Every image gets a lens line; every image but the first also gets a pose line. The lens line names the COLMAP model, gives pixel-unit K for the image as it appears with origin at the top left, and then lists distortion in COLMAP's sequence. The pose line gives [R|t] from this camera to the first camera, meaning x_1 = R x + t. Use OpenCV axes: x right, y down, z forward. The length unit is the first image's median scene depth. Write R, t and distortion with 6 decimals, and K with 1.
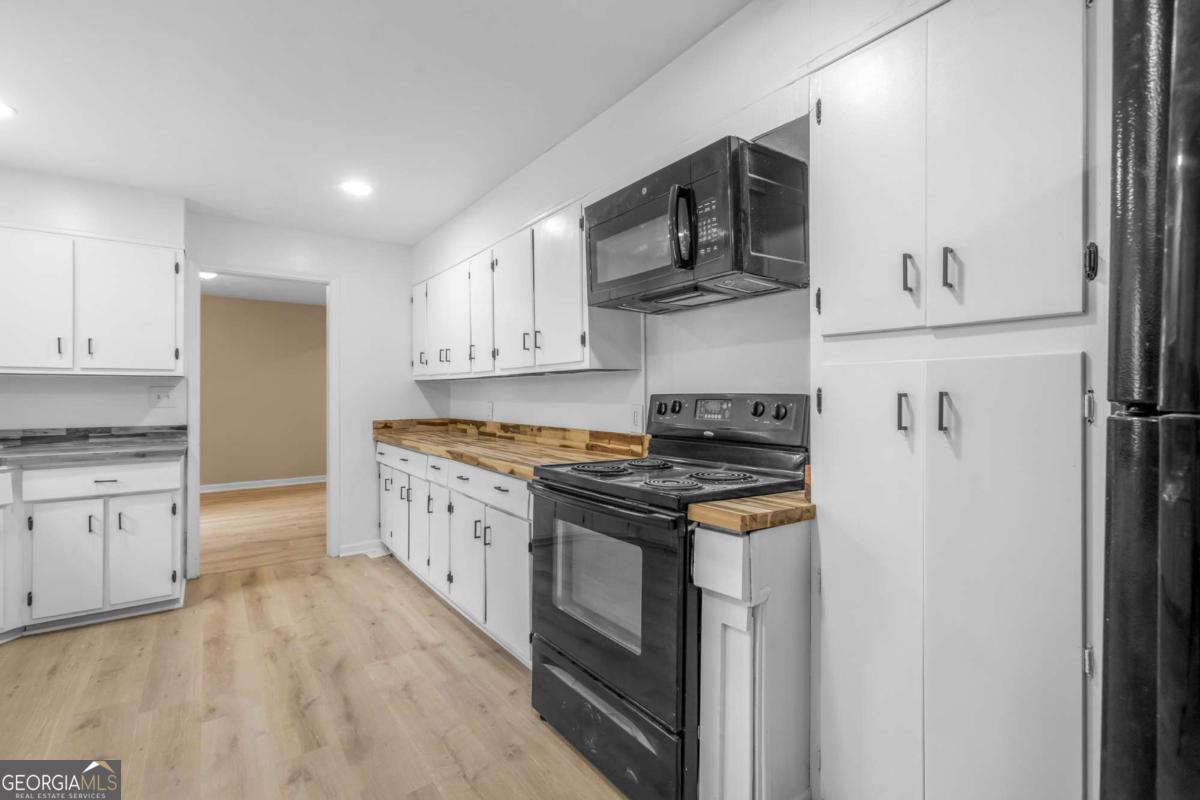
lens RADIAL K [[544.6, 0, 599.1], [0, 544.6, 378.1], [0, 0, 1]] dist [0.012825, 0.000476]
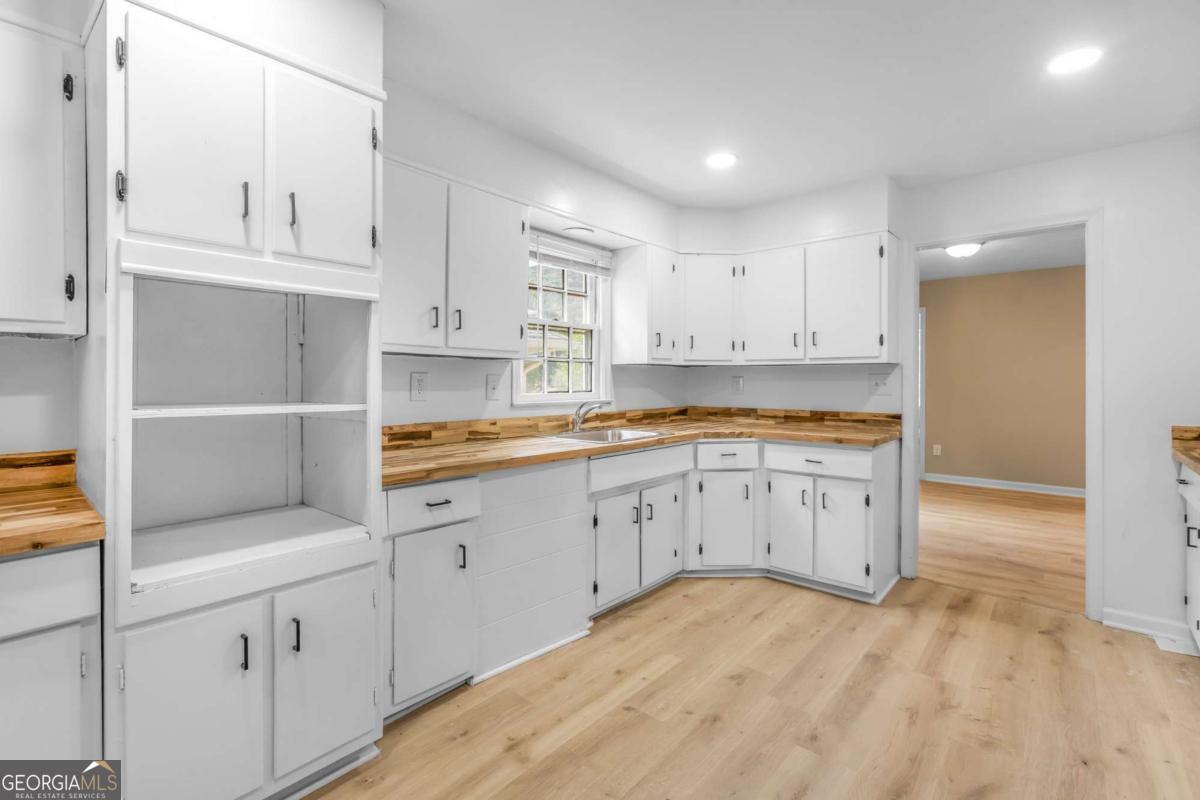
lens RADIAL K [[544.6, 0, 599.1], [0, 544.6, 378.1], [0, 0, 1]] dist [0.012825, 0.000476]
pose [[0.230674, -0.000558, -0.973031, 0.056607], [0.029141, 0.999555, 0.006335, 0.002194], [0.972595, -0.029817, 0.230588, 0.316392]]
